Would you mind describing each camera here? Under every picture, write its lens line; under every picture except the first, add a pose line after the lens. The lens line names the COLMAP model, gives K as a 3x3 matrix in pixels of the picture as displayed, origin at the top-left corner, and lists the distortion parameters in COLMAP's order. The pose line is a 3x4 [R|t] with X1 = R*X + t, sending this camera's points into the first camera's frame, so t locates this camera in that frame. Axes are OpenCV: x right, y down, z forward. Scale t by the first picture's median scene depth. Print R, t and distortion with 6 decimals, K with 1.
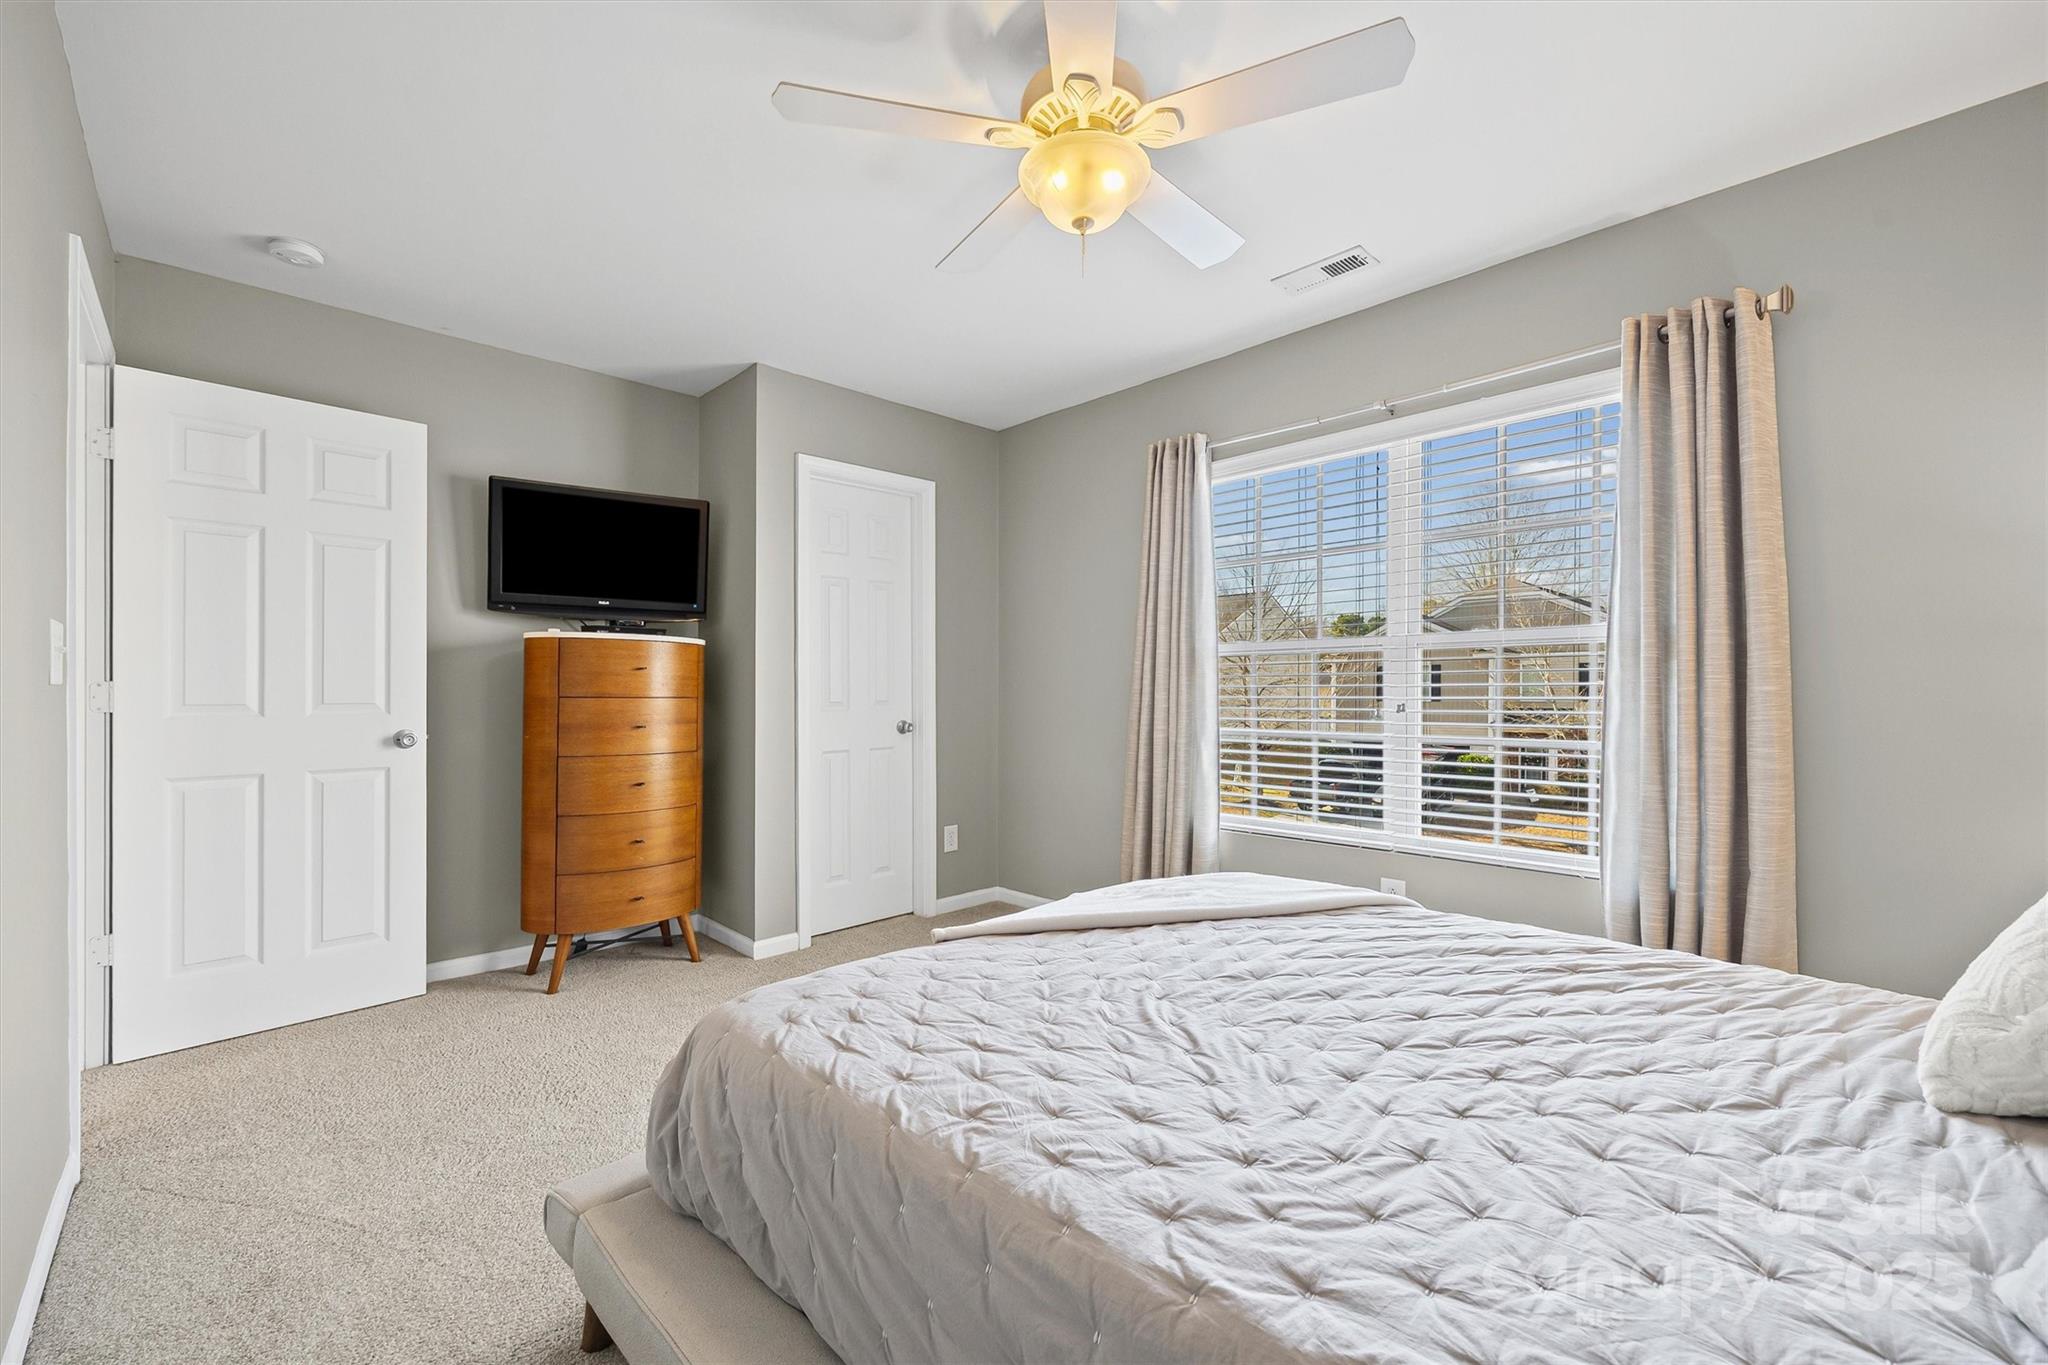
lens RADIAL K [[834.0, 0, 1024.0], [0, 834.0, 682.5], [0, 0, 1]] dist [0.001695, 0.000315]
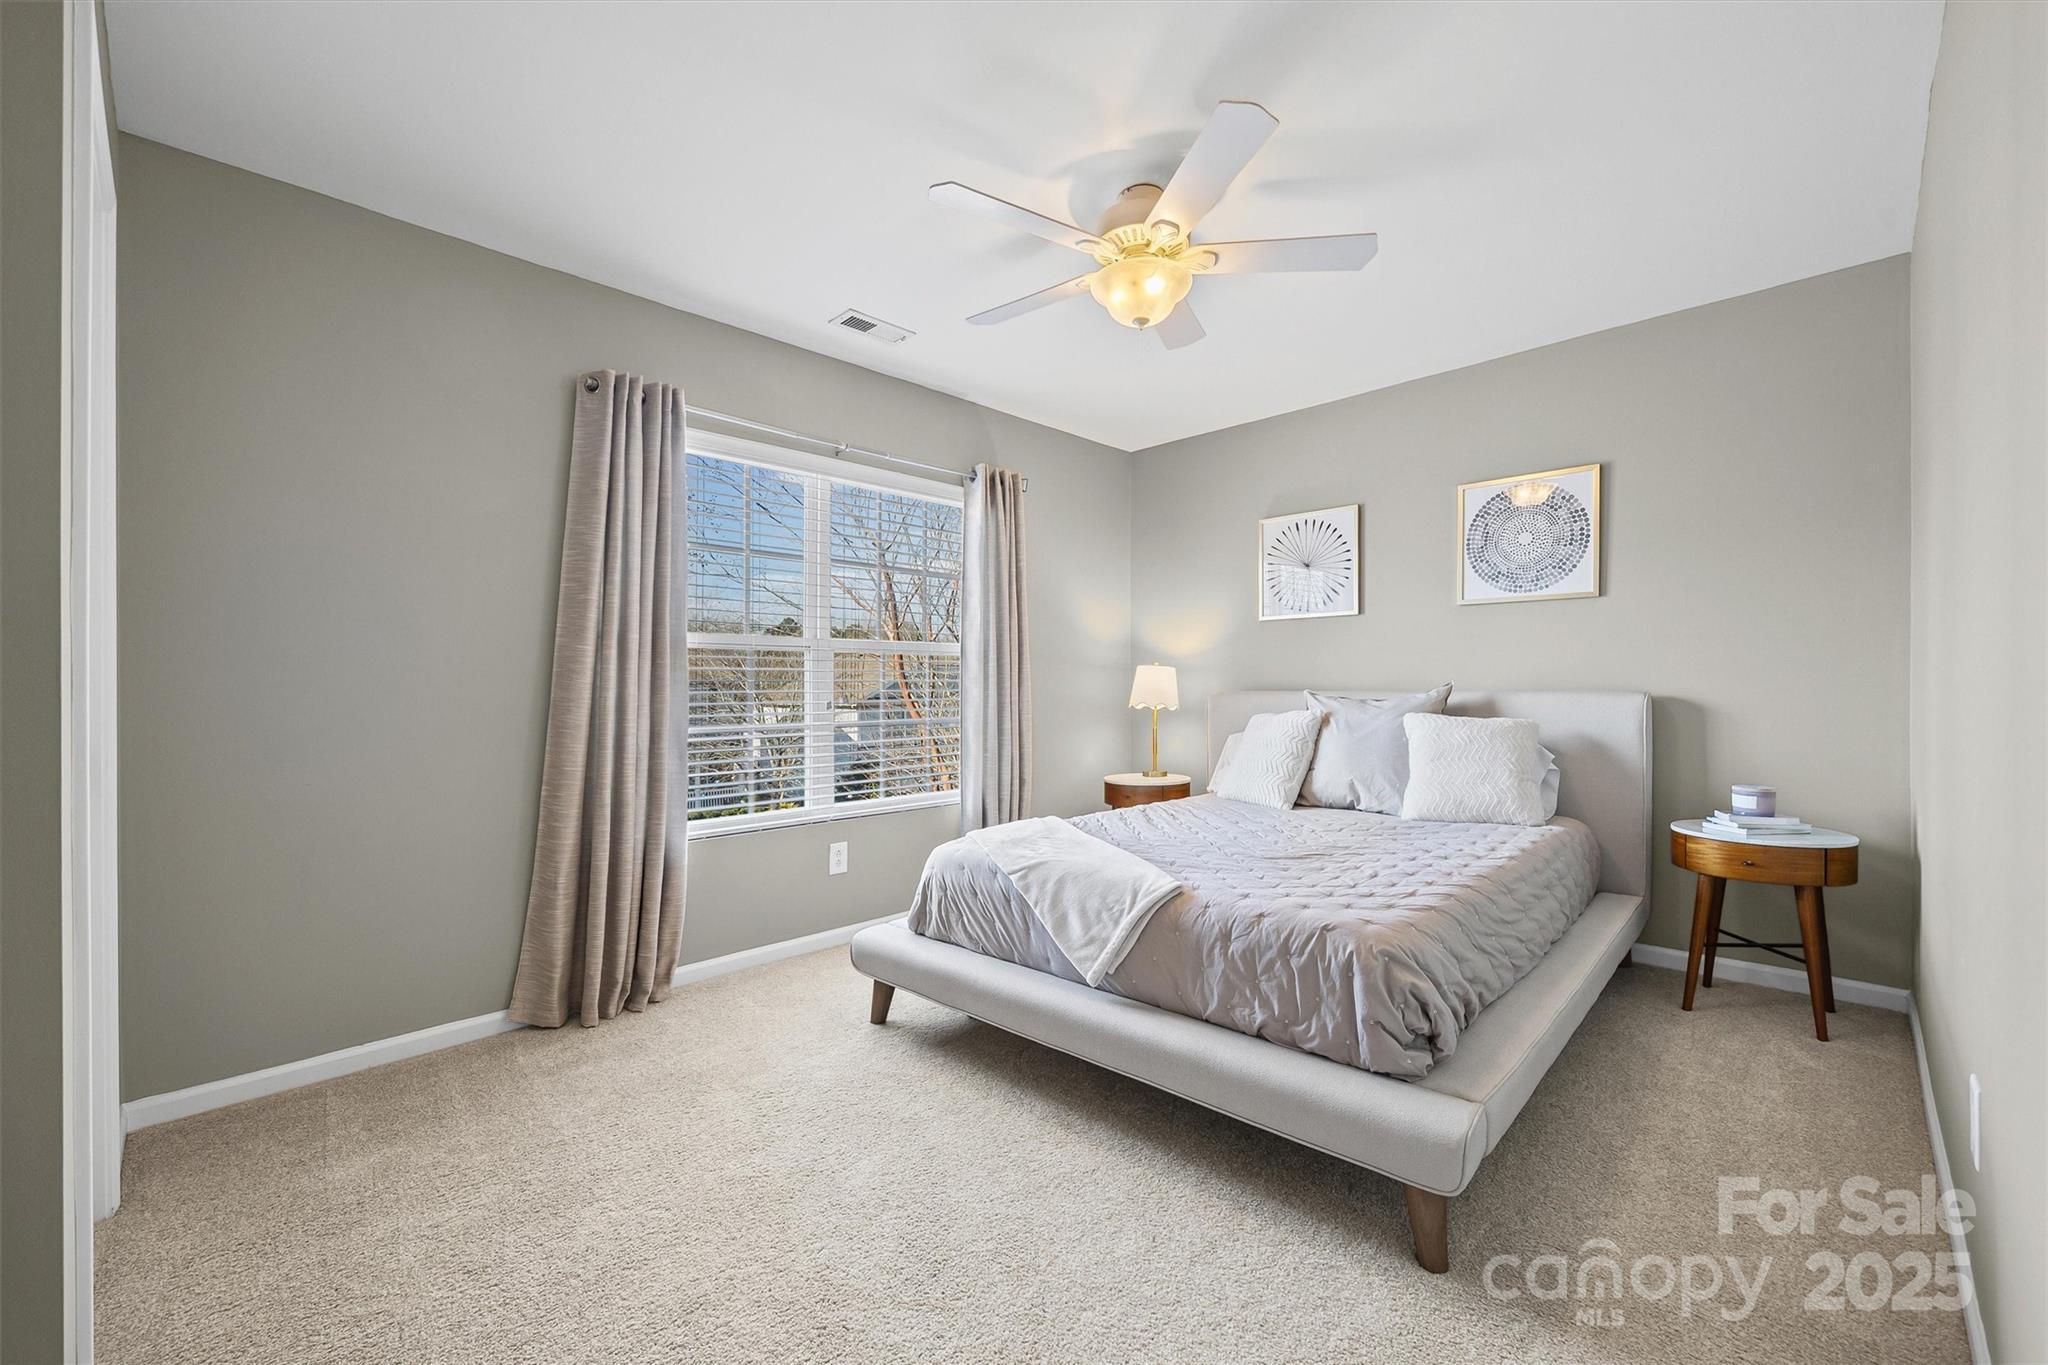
lens RADIAL K [[834.0, 0, 1024.0], [0, 834.0, 682.5], [0, 0, 1]] dist [0.001695, 0.000315]
pose [[-0.022801, 0.004332, 0.999731, -0.806562], [-0.009591, 0.999944, -0.004552, 0.009316], [-0.999694, -0.009692, -0.022758, 0.799282]]
